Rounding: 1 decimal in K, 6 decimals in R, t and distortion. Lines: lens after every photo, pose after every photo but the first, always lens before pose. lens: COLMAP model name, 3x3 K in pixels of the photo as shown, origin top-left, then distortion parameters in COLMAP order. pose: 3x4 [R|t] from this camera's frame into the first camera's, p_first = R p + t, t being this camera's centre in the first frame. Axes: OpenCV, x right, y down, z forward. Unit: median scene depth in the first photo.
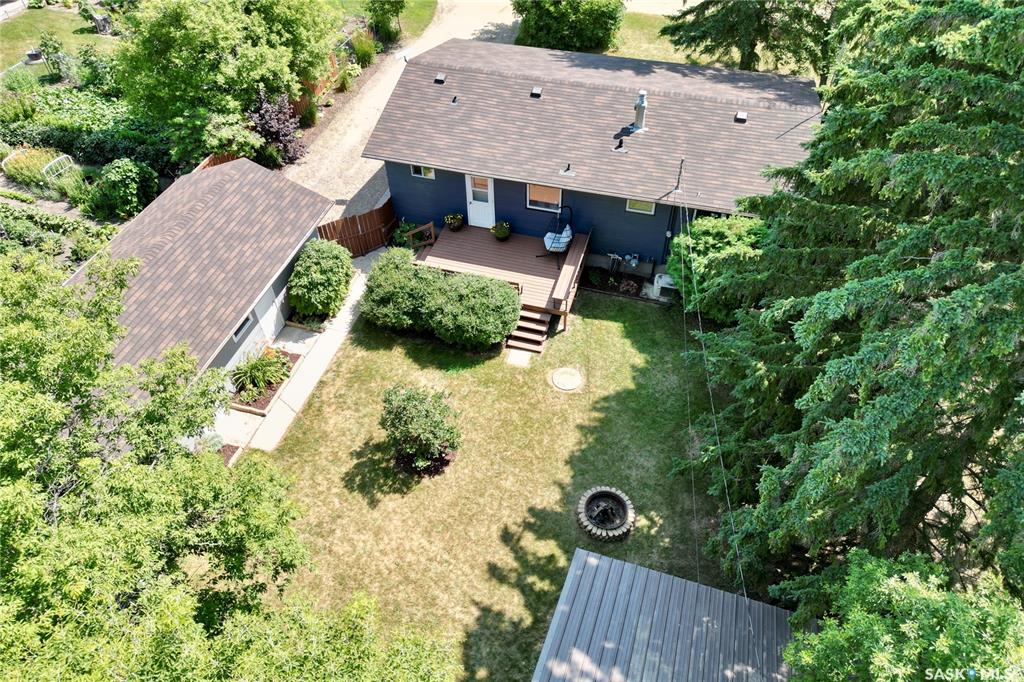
lens RADIAL K [[644.6, 0, 517.8], [0, 644.6, 381.5], [0, 0, 1]] dist [0.030514, -0.021402]
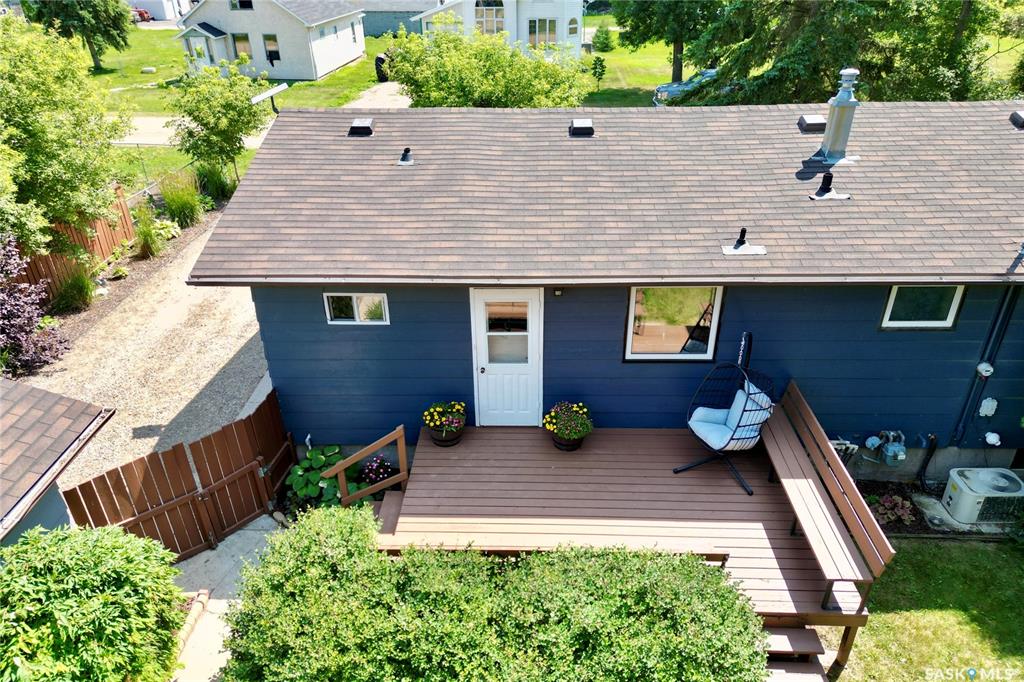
lens RADIAL K [[732.4, 0, 508.0], [0, 732.4, 406.7], [0, 0, 1]] dist [0.039008, -0.002702]
pose [[0.973407, -0.143270, 0.178750, -0.144639], [0.189986, 0.940870, -0.280479, -0.126230], [-0.127996, 0.306981, 0.943069, 0.583428]]
